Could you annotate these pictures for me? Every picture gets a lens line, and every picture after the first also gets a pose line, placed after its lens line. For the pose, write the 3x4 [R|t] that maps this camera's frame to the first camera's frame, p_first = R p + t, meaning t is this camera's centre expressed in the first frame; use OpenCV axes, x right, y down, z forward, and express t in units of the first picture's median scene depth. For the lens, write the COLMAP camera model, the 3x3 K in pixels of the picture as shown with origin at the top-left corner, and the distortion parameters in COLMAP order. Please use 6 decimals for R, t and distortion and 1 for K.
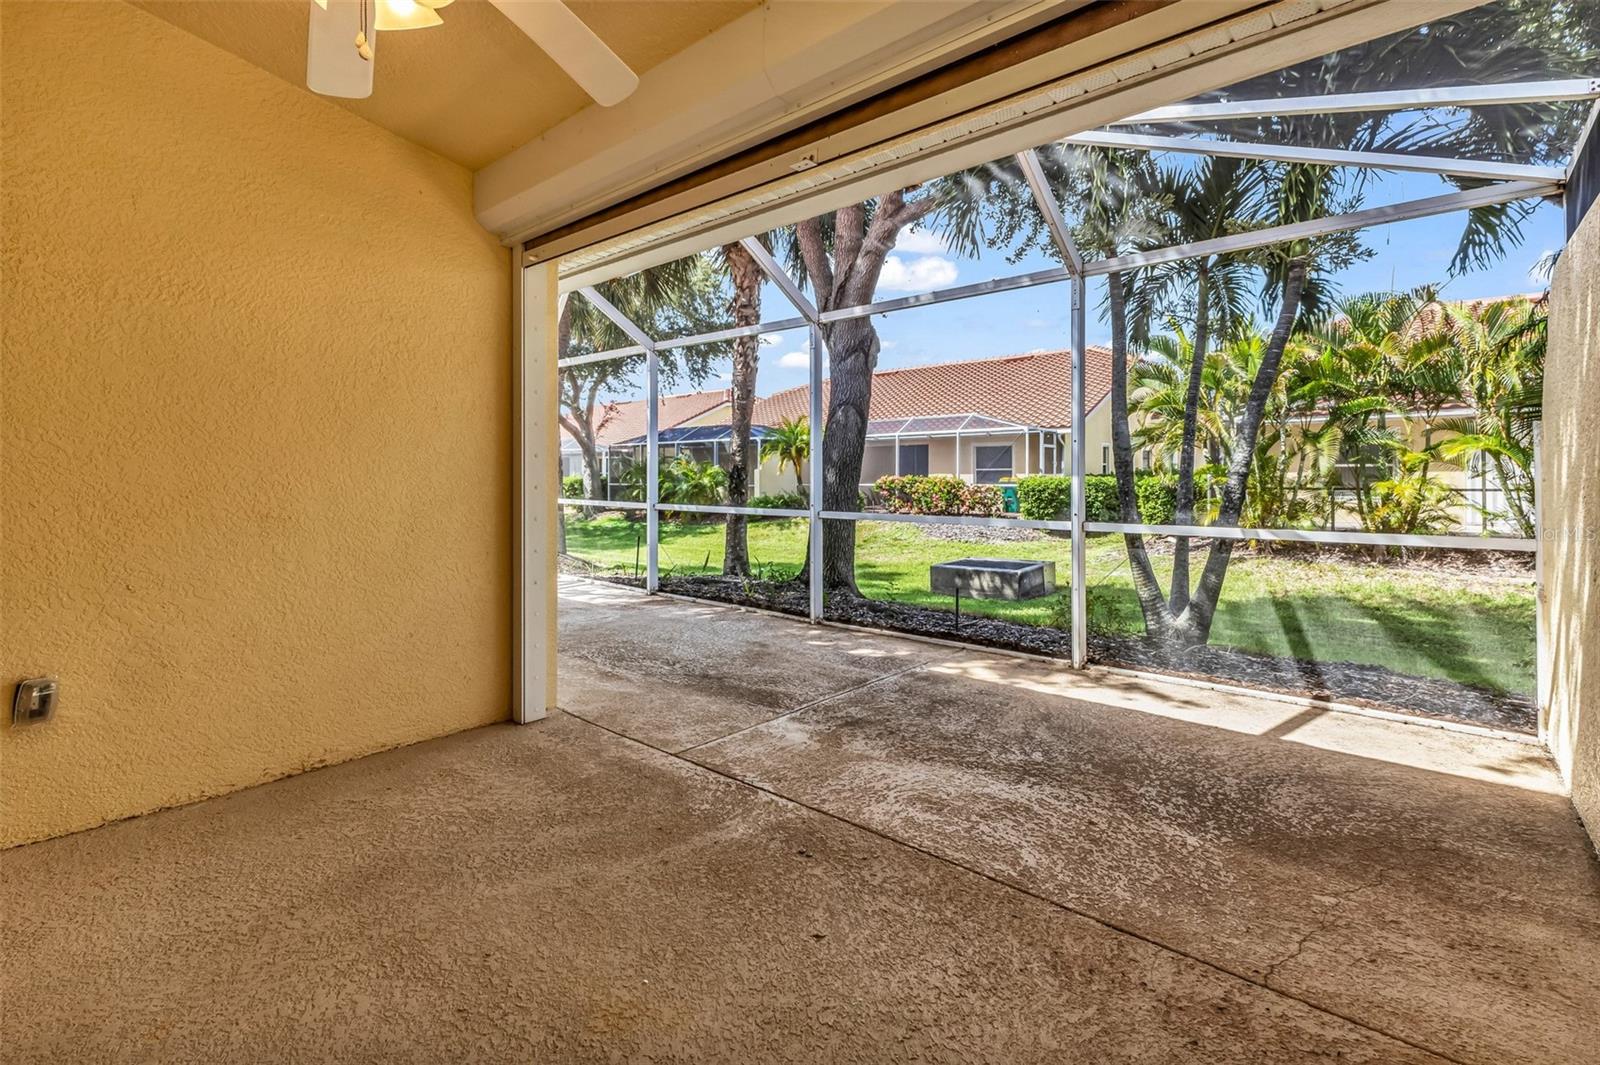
lens RADIAL K [[700.8, 0, 765.8], [0, 700.8, 468.6], [0, 0, 1]] dist [0.006525, -0.000250]
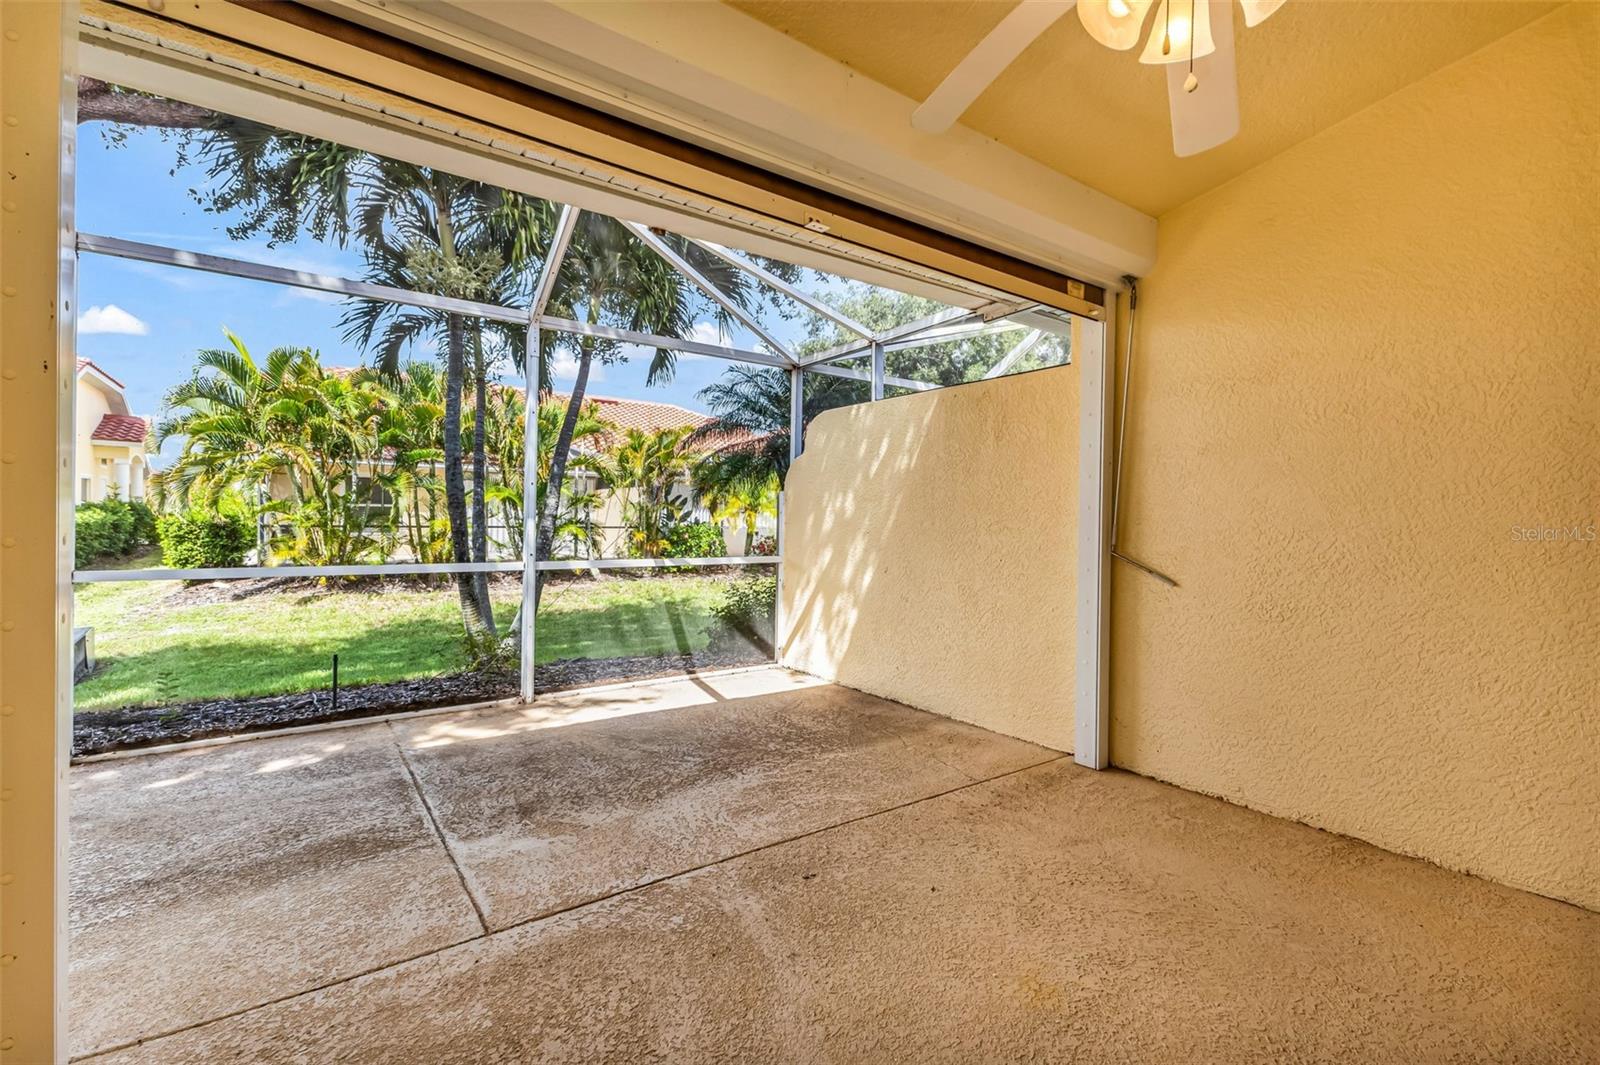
lens RADIAL K [[700.8, 0, 794.5], [0, 700.8, 533.8], [0, 0, 1]] dist [0.006525, -0.000250]
pose [[0.239674, -0.014419, 0.970746, -0.732409], [-0.024735, 0.999474, 0.020953, 0.003917], [-0.970538, -0.029033, 0.239191, 0.584151]]
